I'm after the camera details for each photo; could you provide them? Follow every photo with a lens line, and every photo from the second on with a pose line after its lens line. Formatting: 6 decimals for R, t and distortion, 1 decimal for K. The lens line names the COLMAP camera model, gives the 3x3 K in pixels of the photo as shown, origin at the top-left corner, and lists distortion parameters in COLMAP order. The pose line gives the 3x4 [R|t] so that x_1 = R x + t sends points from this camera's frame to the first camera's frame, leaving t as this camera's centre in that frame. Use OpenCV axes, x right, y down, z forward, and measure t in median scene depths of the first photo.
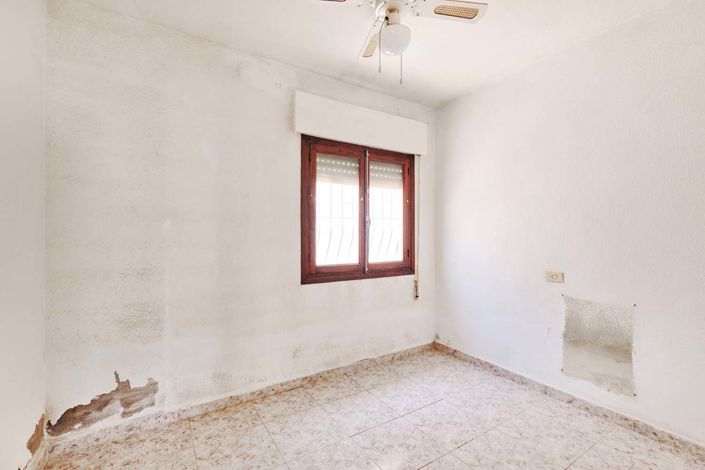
lens RADIAL K [[316.3, 0, 356.2], [0, 316.3, 227.5], [0, 0, 1]] dist [0.003101, -0.000735]
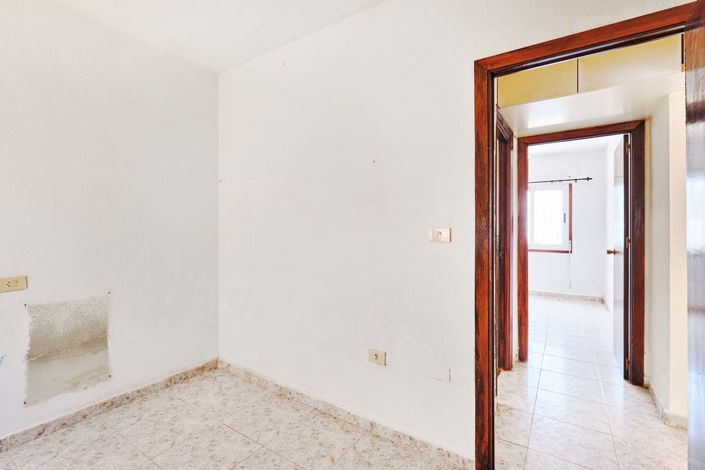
lens RADIAL K [[316.3, 0, 342.9], [0, 316.3, 232.0], [0, 0, 1]] dist [0.003101, -0.000735]
pose [[-0.374671, -0.003033, 0.927153, -0.377152], [-0.016825, 0.999852, -0.003529, 0.029238], [-0.927005, -0.016922, -0.374667, 0.629478]]
